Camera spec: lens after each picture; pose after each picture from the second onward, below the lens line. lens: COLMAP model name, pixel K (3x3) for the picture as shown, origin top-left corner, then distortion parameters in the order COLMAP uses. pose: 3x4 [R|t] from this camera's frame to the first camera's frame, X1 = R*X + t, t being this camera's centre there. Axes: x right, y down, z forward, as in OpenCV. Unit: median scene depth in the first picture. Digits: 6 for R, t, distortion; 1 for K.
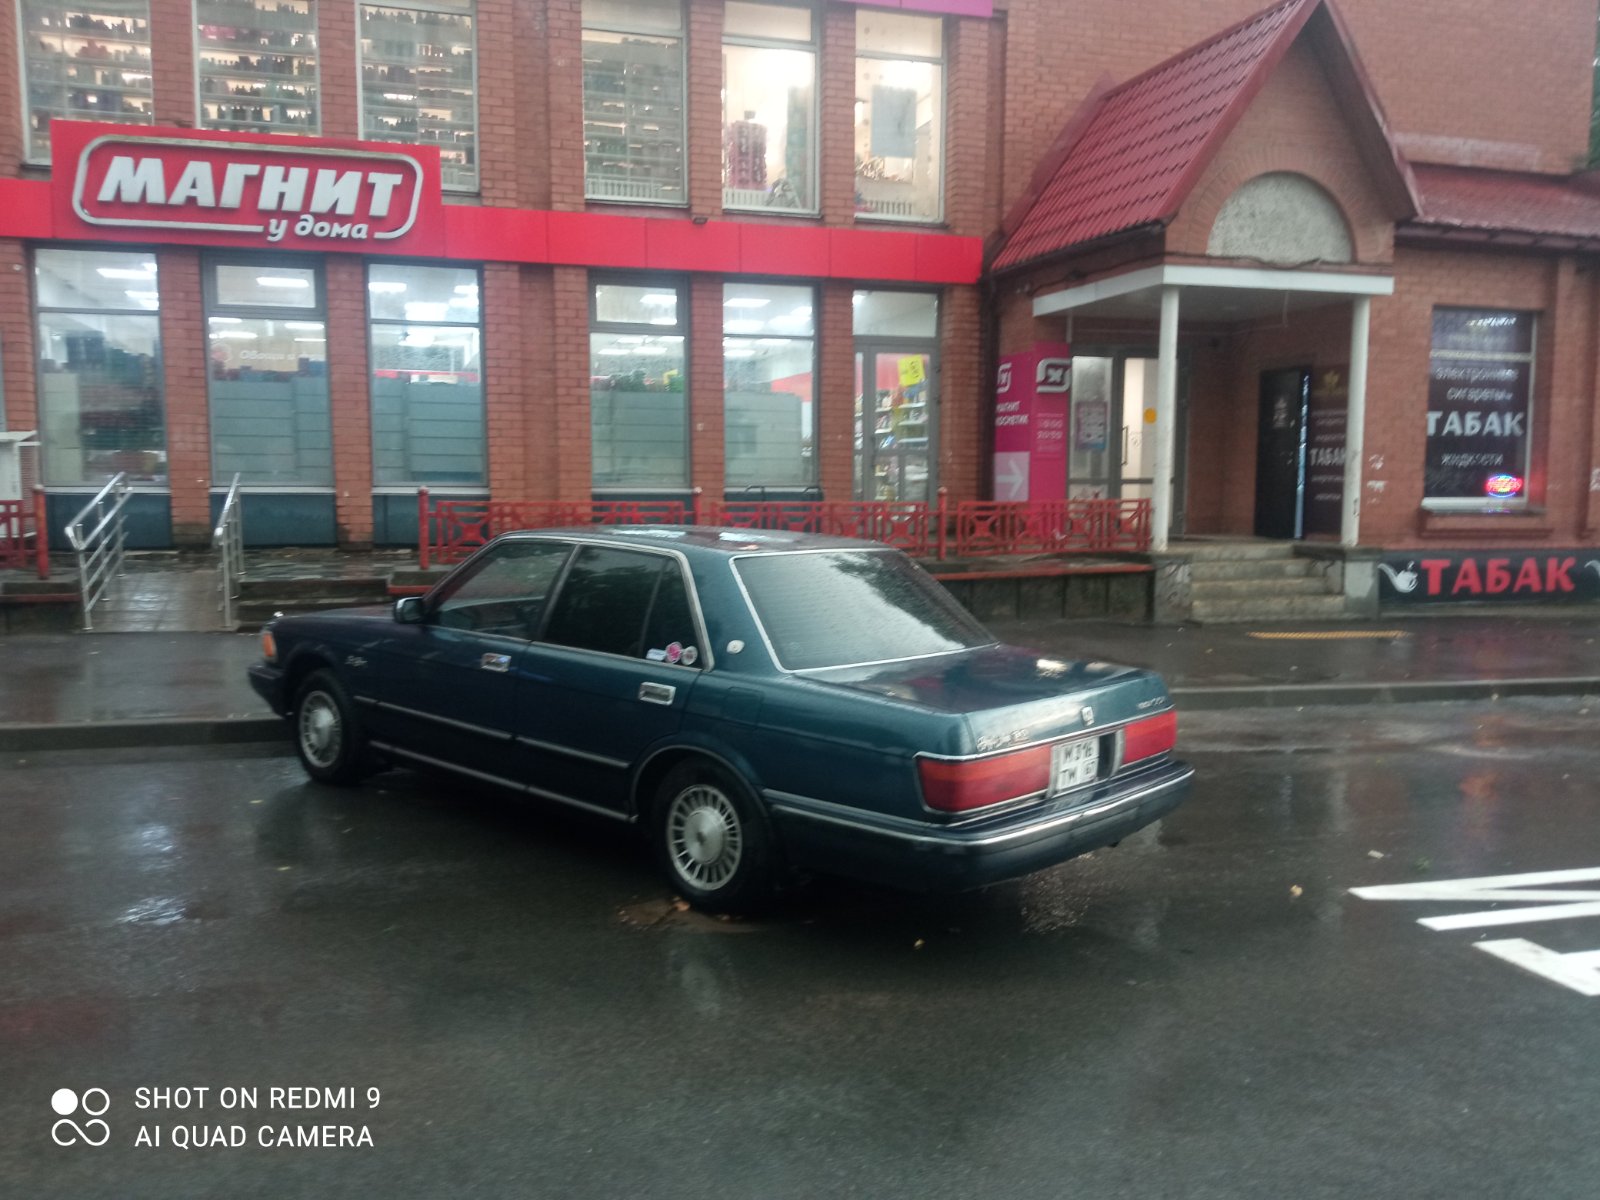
lens RADIAL K [[1276.2, 0, 812.4], [0, 1276.2, 597.3], [0, 0, 1]] dist [0.090672, -0.134293]
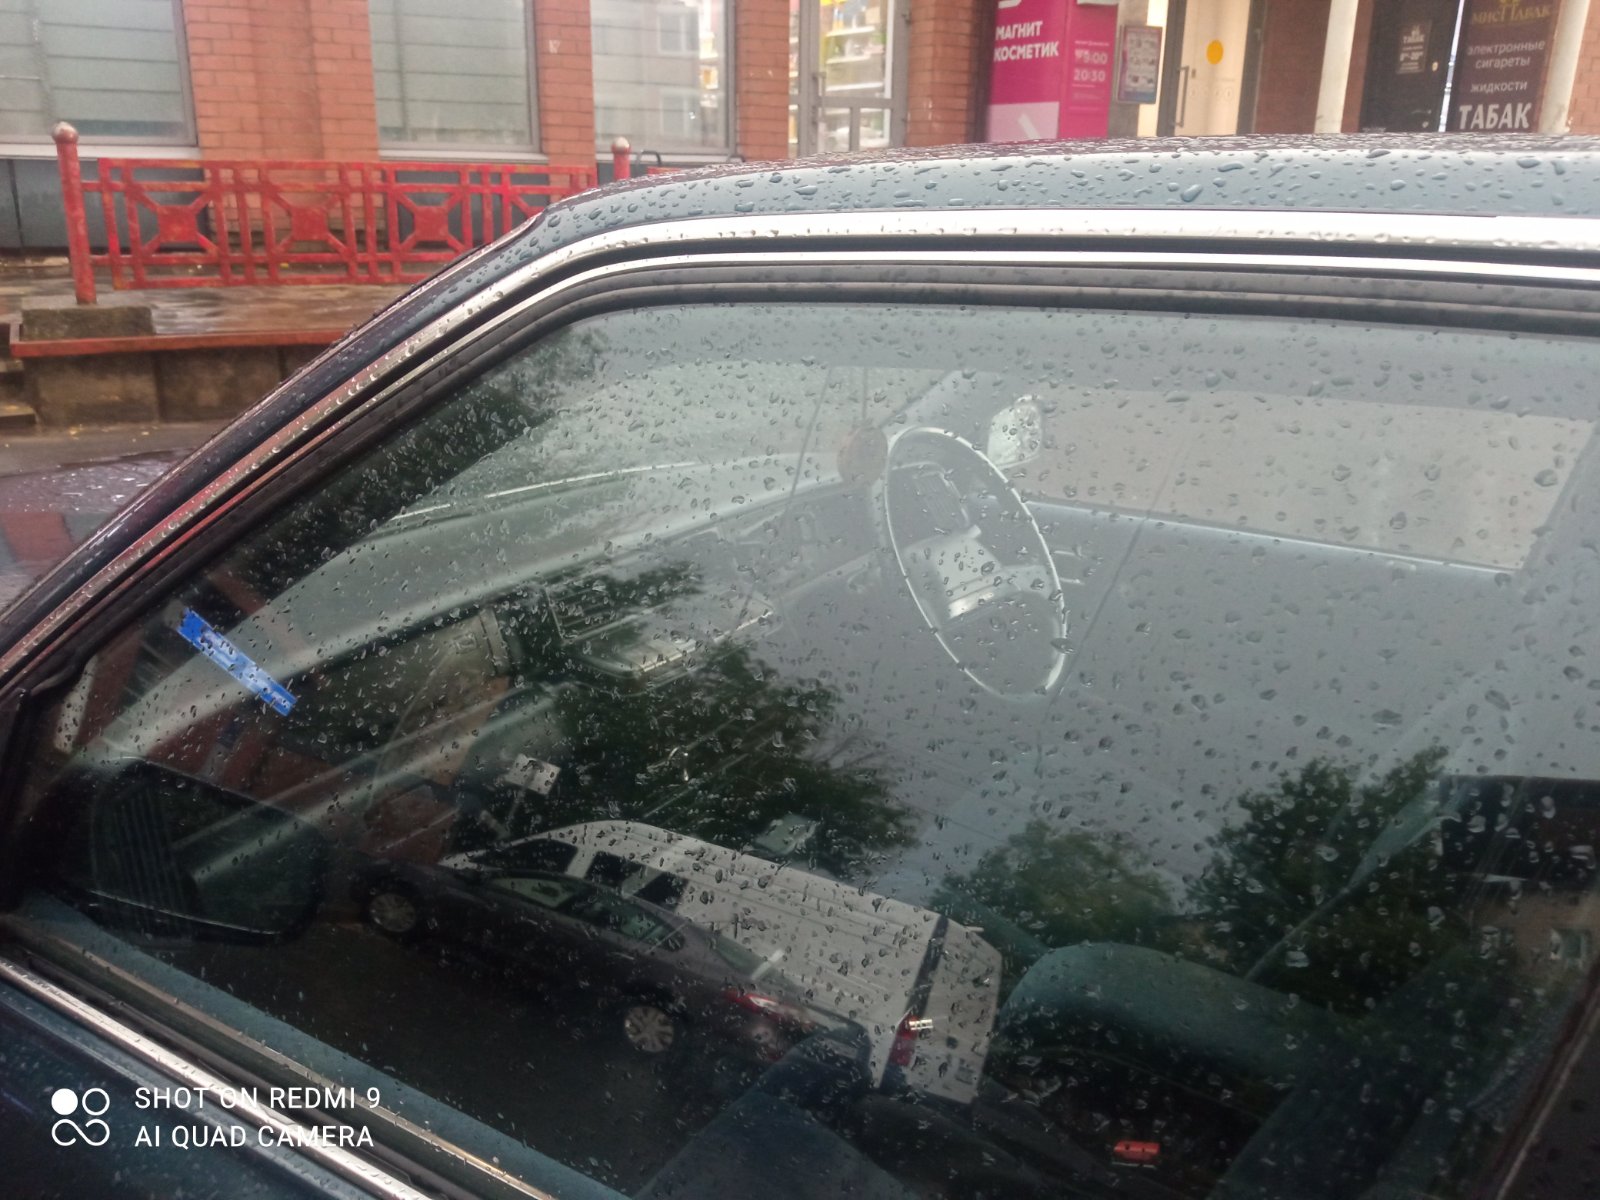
lens RADIAL K [[1357.5, 0, 806.3], [0, 1357.5, 615.8], [0, 0, 1]] dist [0.013009, -0.037030]
pose [[0.986559, -0.042310, 0.157834, -0.082460], [0.006009, 0.974637, 0.223709, -0.013756], [-0.163296, -0.219754, 0.961791, 0.301182]]
